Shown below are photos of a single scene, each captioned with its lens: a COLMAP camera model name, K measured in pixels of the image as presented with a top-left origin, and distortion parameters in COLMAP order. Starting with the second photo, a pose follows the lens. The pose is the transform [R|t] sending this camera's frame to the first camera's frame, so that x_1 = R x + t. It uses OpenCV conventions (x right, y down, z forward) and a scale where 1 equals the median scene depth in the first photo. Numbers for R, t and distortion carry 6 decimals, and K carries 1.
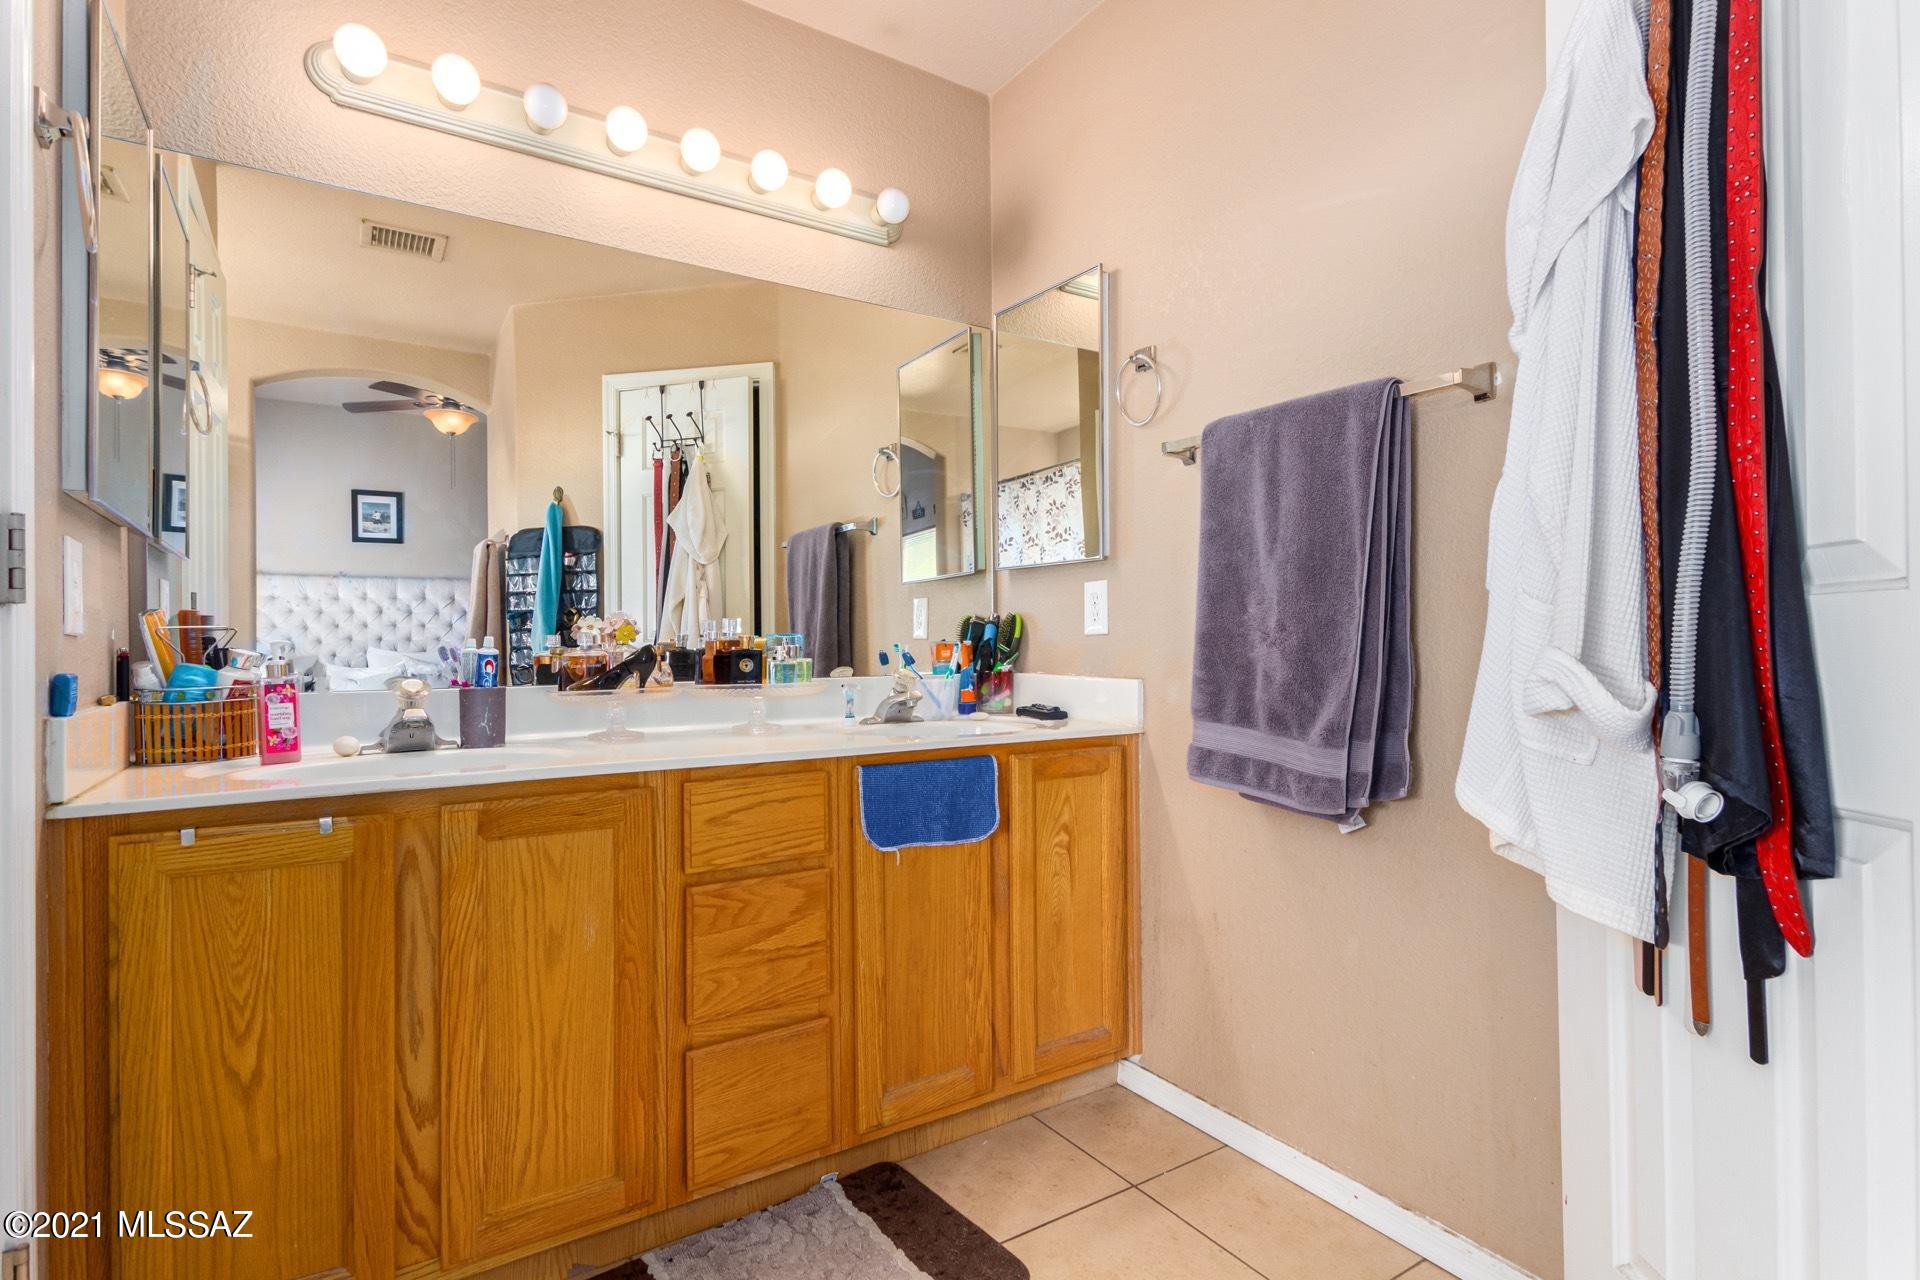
lens RADIAL K [[883.0, 0, 969.0], [0, 883.0, 645.0], [0, 0, 1]] dist [0.011409, -0.000870]
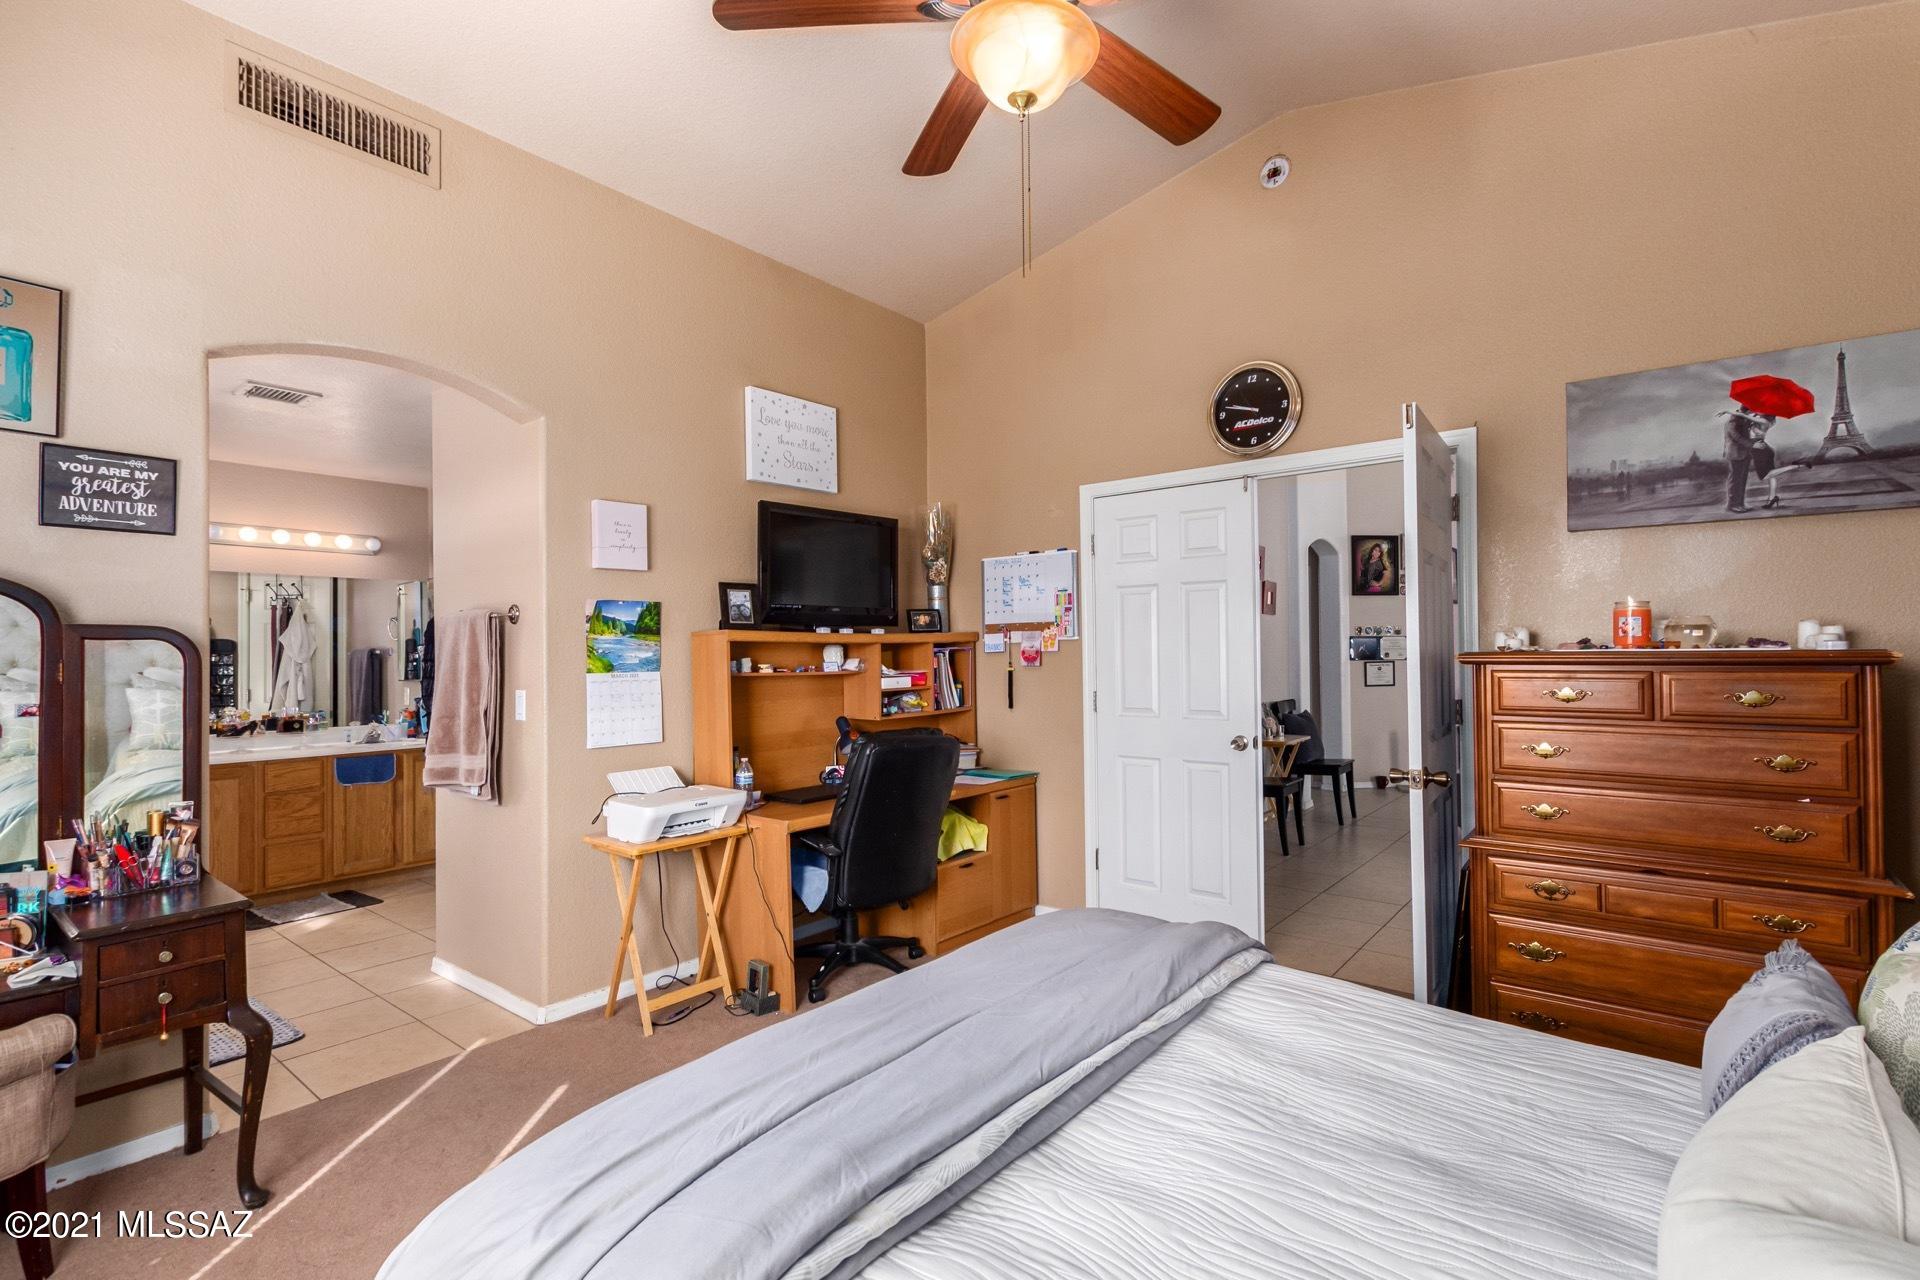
lens RADIAL K [[883.0, 0, 969.0], [0, 883.0, 645.0], [0, 0, 1]] dist [0.011409, -0.000870]
pose [[0.957414, 0.000898, 0.288719, 0.999322], [0.002628, 0.999927, -0.011825, -0.196817], [-0.288708, 0.012080, 0.957341, -2.379165]]
